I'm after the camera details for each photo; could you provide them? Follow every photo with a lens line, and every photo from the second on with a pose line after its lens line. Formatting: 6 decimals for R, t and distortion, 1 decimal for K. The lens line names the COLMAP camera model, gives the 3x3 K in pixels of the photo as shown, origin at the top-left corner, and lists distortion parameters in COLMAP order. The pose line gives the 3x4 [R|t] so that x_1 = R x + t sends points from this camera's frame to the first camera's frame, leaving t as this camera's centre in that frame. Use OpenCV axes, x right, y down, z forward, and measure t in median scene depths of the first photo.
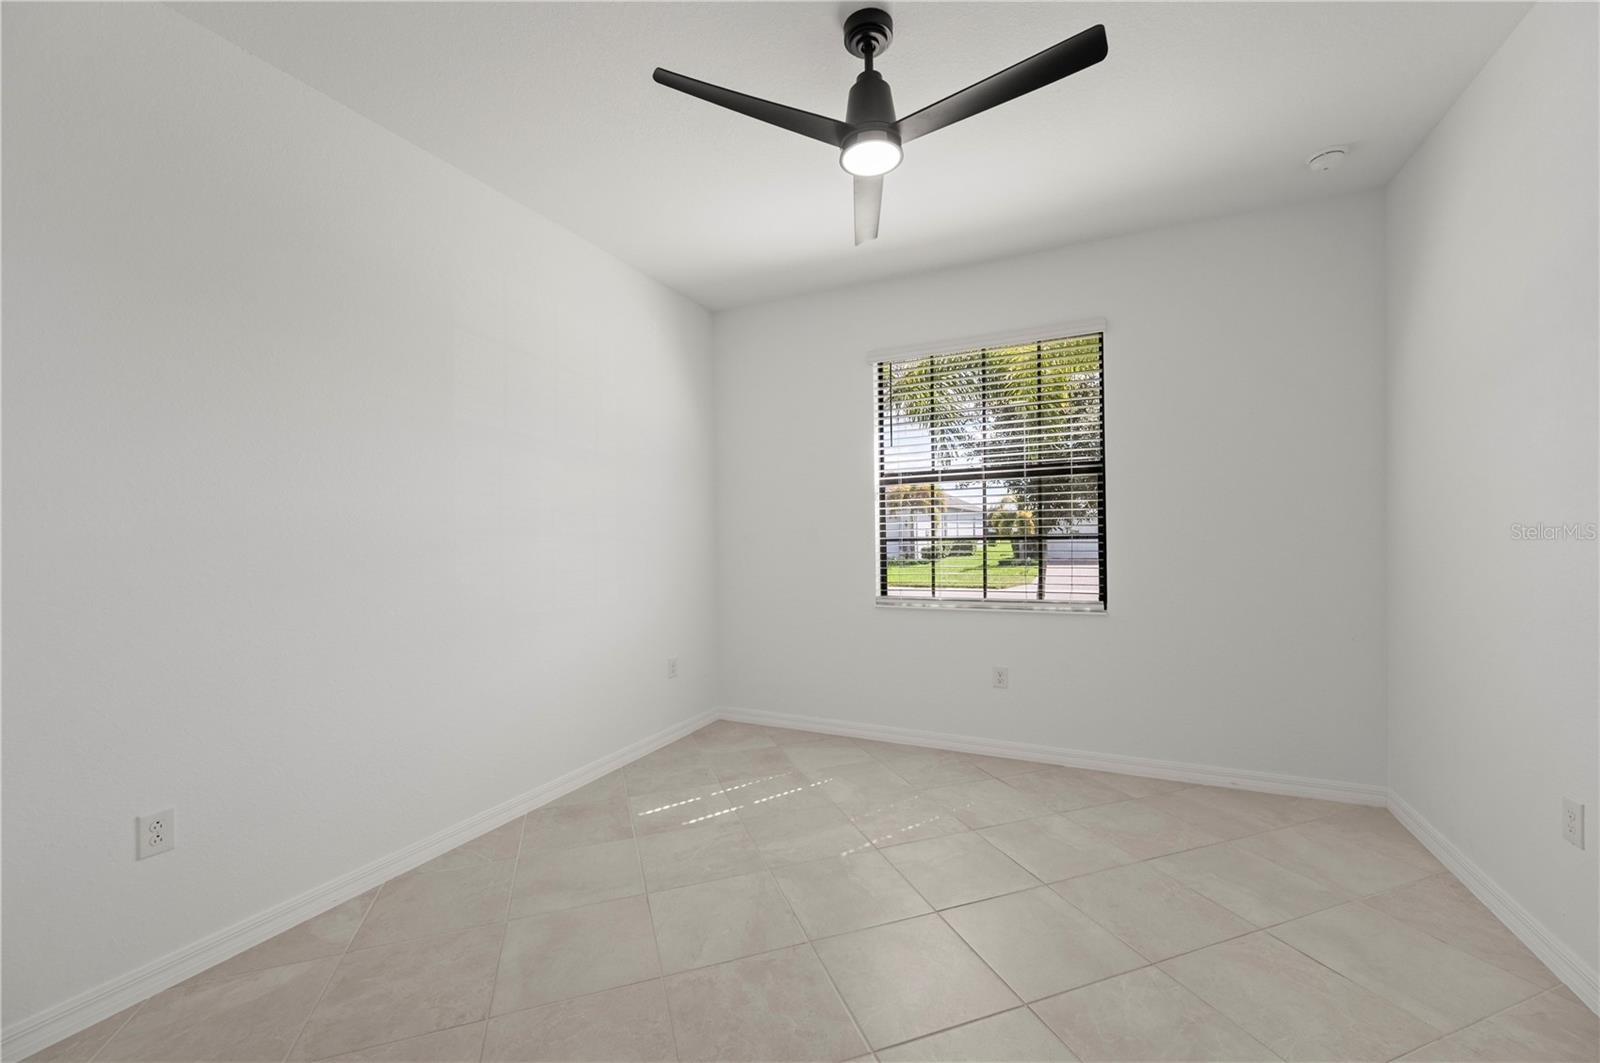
lens RADIAL K [[638.5, 0, 795.9], [0, 638.5, 531.6], [0, 0, 1]] dist [-0.000792, -0.000116]
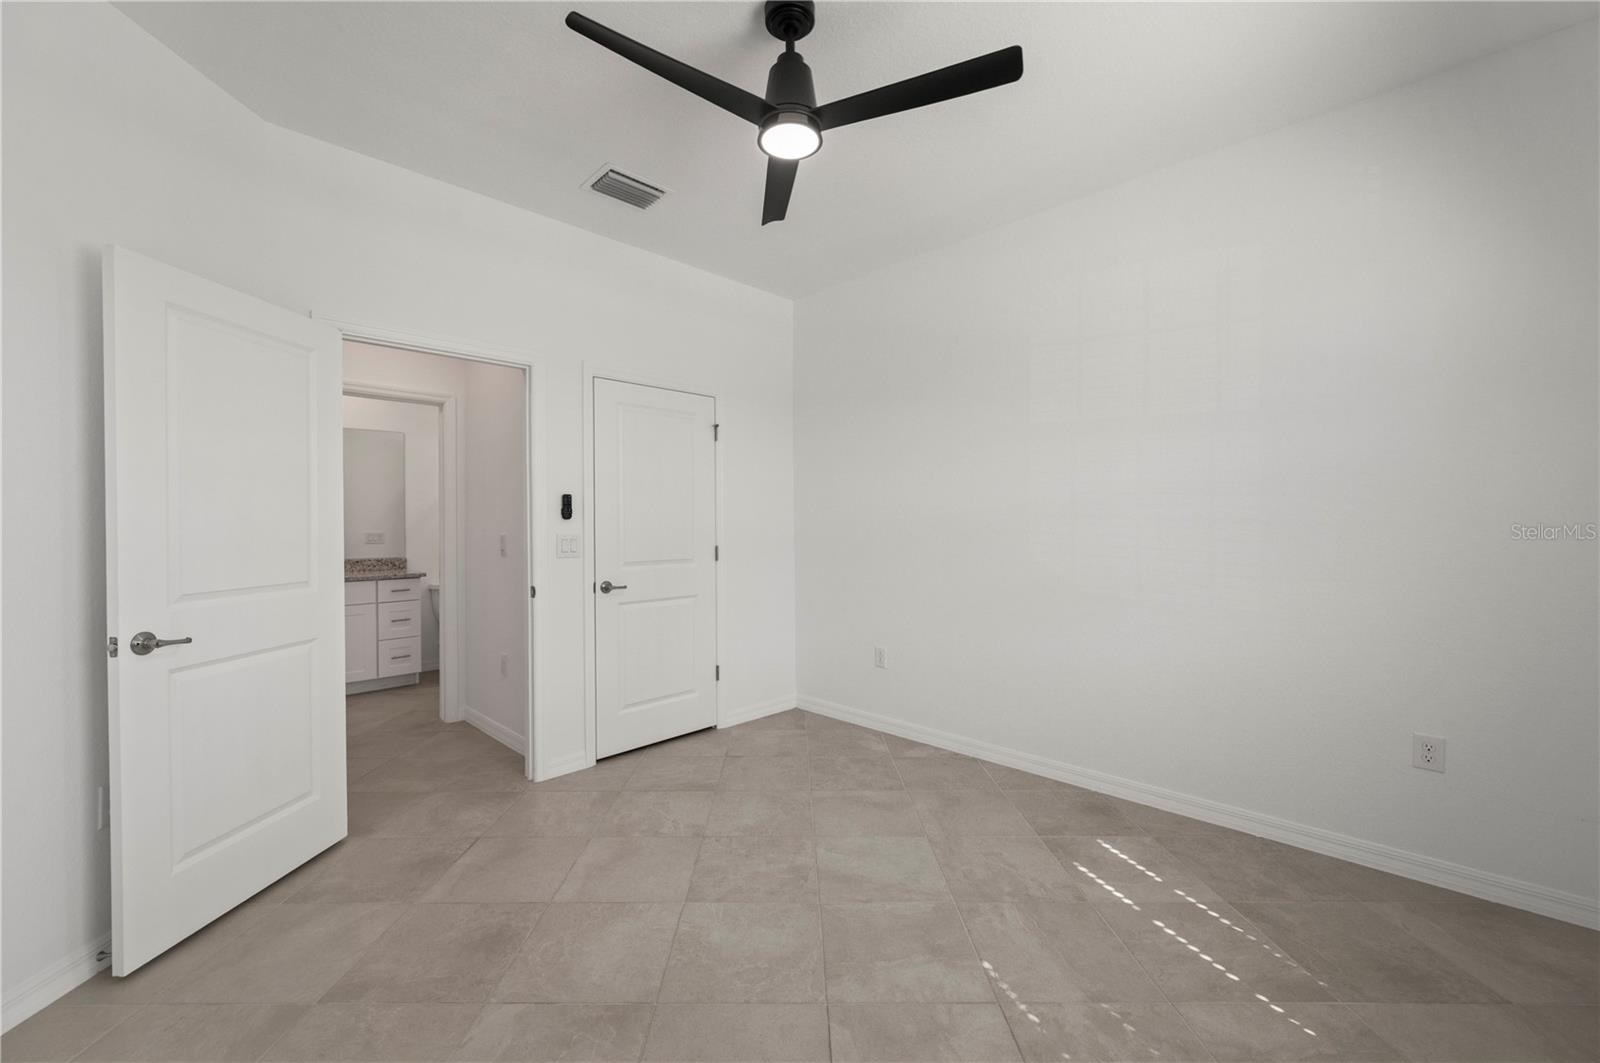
lens RADIAL K [[638.5, 0, 795.9], [0, 638.5, 531.6], [0, 0, 1]] dist [-0.000792, -0.000116]
pose [[-0.319962, 0.026770, -0.947052, 0.732234], [0.013207, 0.999630, 0.023794, -0.007601], [0.947338, -0.004894, -0.320197, 0.922890]]
